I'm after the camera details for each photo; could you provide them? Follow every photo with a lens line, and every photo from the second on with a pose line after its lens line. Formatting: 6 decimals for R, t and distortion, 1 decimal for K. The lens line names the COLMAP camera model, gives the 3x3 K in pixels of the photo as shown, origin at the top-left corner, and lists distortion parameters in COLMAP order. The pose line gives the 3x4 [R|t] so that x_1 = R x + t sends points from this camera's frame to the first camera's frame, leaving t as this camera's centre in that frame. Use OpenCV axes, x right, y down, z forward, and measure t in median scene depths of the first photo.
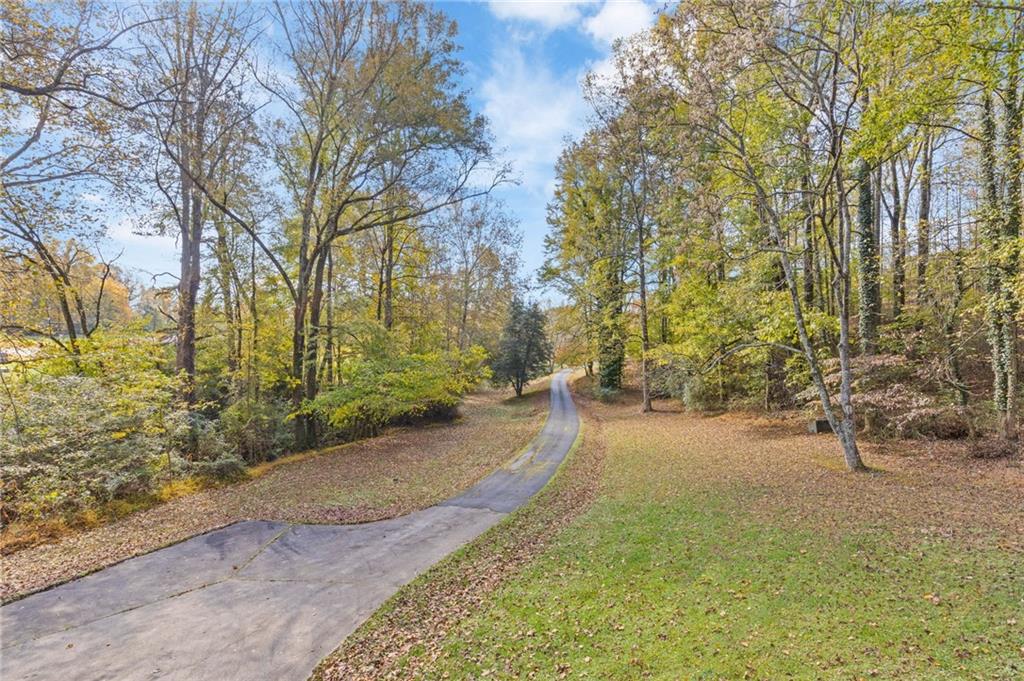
lens RADIAL K [[456.9, 0, 510.8], [0, 456.9, 339.4], [0, 0, 1]] dist [-0.000167, -0.000613]
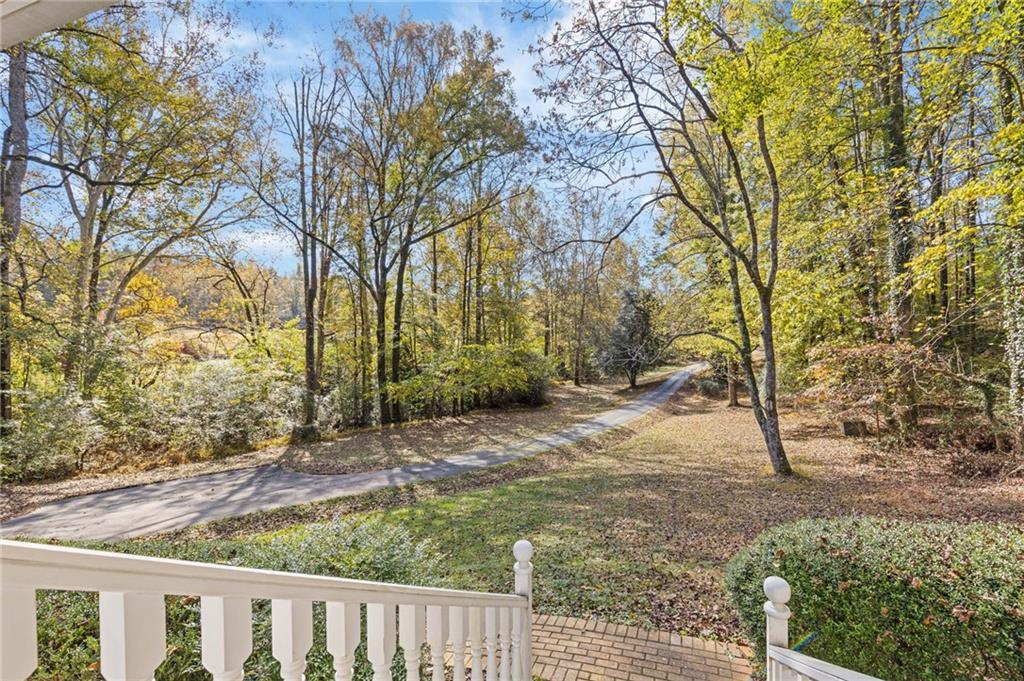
lens RADIAL K [[456.9, 0, 514.3], [0, 456.9, 339.2], [0, 0, 1]] dist [-0.000167, -0.000613]
pose [[0.924037, -0.010048, -0.382172, 0.164659], [0.017935, 0.999693, 0.017081, 0.001022], [0.381883, -0.022637, 0.923933, 0.001859]]
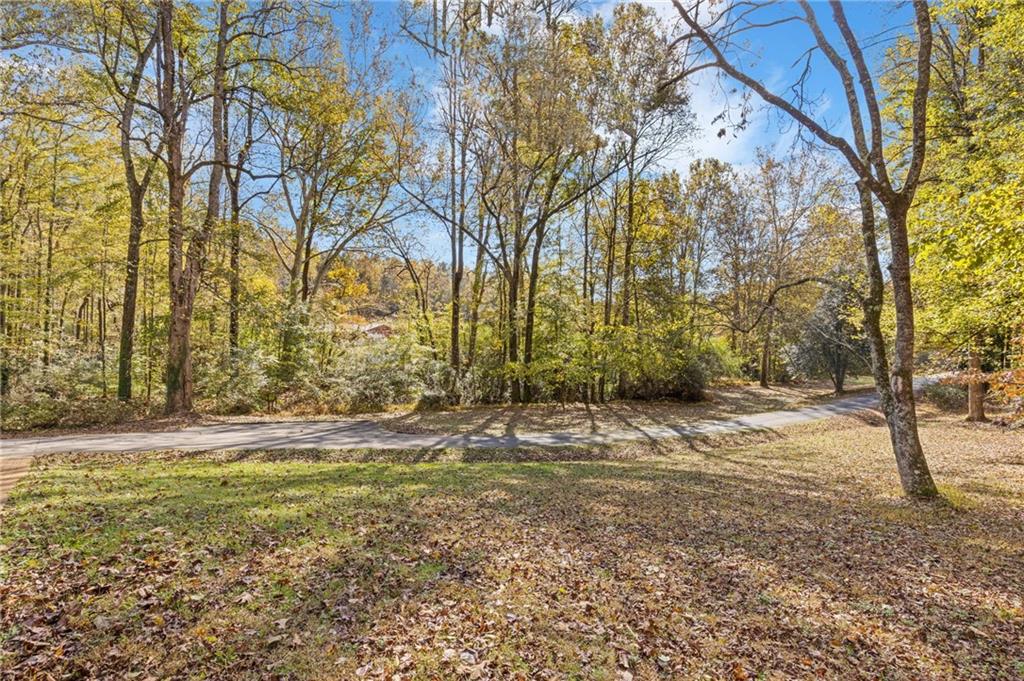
lens RADIAL K [[456.9, 0, 512.9], [0, 456.9, 338.3], [0, 0, 1]] dist [-0.000167, -0.000613]
pose [[0.684540, 0.015302, -0.728814, 0.214332], [-0.003661, 0.999839, 0.017553, 0.023234], [0.728966, -0.009348, 0.684486, 0.074614]]
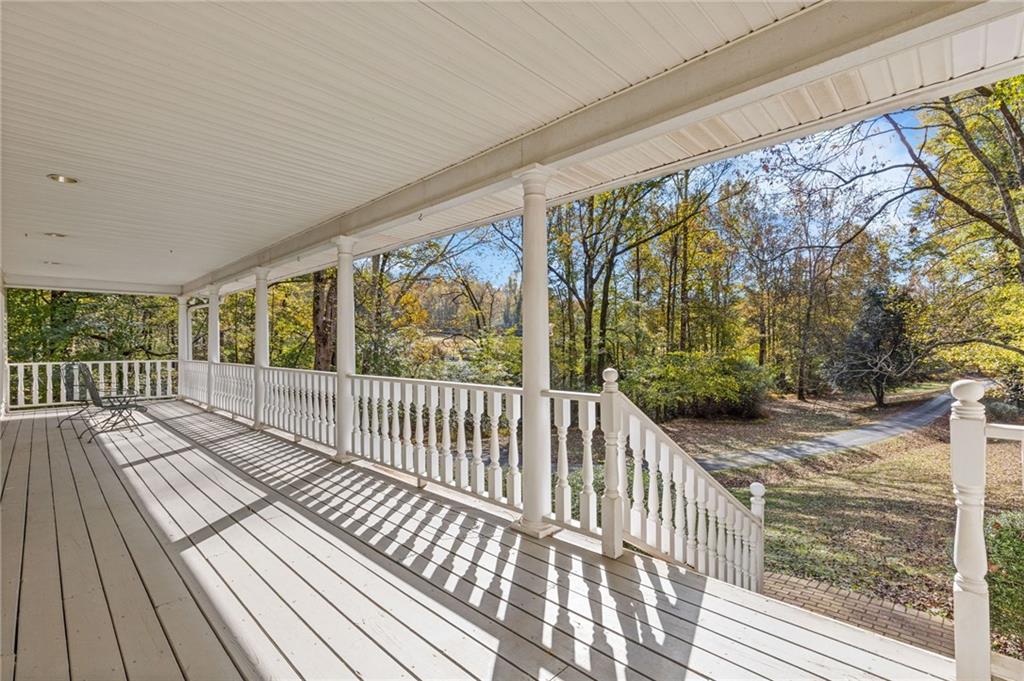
lens RADIAL K [[456.9, 0, 514.7], [0, 456.9, 340.5], [0, 0, 1]] dist [-0.000167, -0.000613]
pose [[0.685039, -0.010981, -0.728423, 0.172878], [0.014860, 0.999889, -0.001098, 0.000433], [0.728354, -0.010072, 0.685127, -0.029053]]
